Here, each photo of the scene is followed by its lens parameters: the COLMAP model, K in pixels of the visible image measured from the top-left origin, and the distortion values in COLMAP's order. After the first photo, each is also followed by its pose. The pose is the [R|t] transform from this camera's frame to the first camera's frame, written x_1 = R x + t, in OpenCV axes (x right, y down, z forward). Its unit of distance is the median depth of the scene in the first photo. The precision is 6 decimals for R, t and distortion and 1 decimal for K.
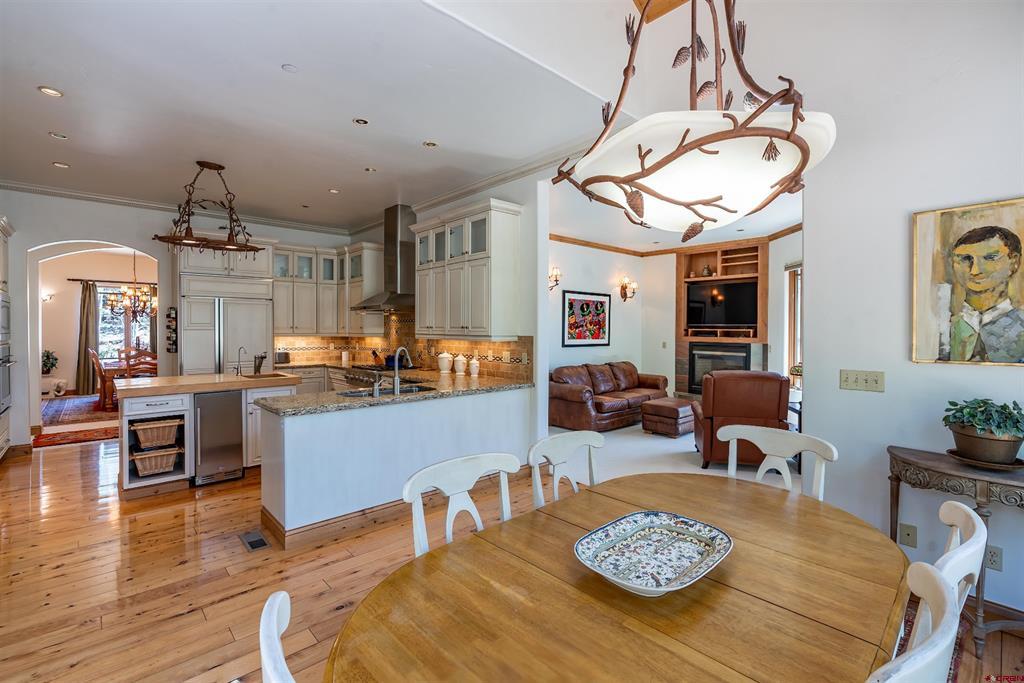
lens RADIAL K [[457.8, 0, 498.4], [0, 457.8, 336.1], [0, 0, 1]] dist [0.011760, -0.000050]
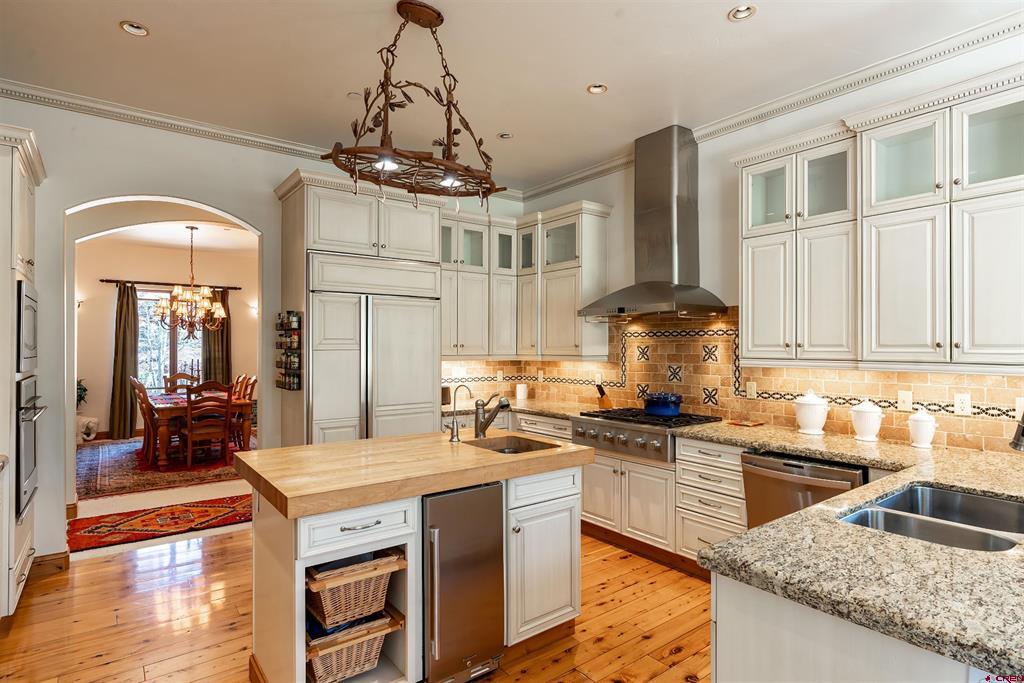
lens RADIAL K [[539.1, 0, 512.7], [0, 539.1, 350.3], [0, 0, 1]] dist [-0.000916, 0.000893]
pose [[0.997330, -0.000578, -0.073027, -0.329038], [-0.000185, 0.999945, -0.010448, -0.005632], [0.073029, 0.010434, 0.997275, 0.299064]]
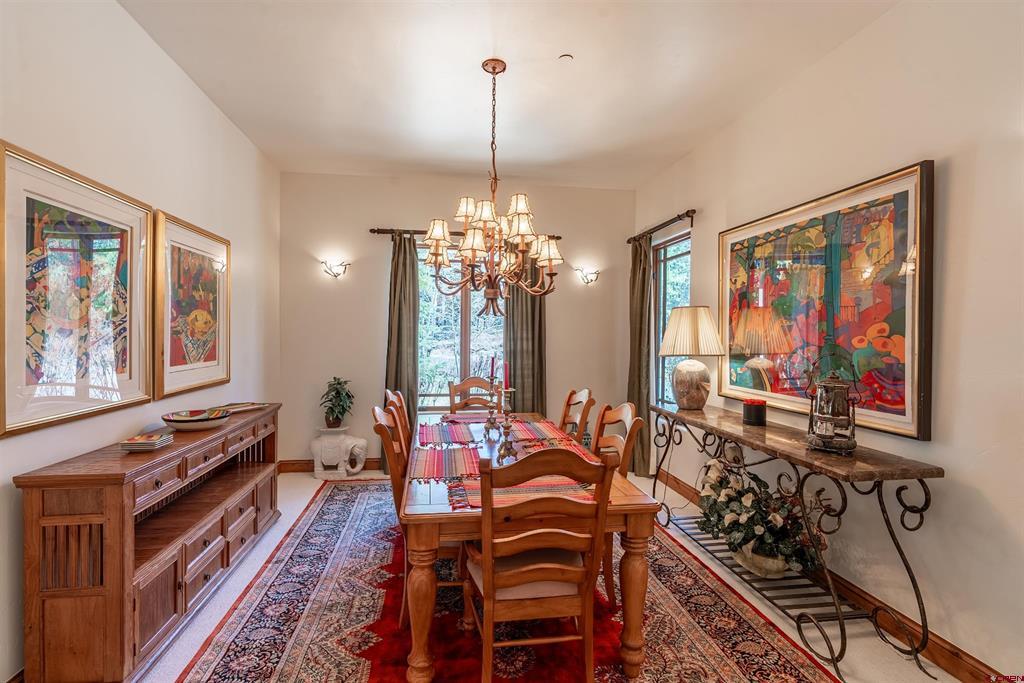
lens RADIAL K [[467.4, 0, 512.0], [0, 467.4, 341.5], [0, 0, 1]] dist [-0.002672, -0.000169]
pose [[0.850264, 0.011885, -0.526223, -0.822088], [-0.014696, 0.999891, -0.001164, -0.014262], [0.526152, 0.008723, 0.850346, 0.994579]]
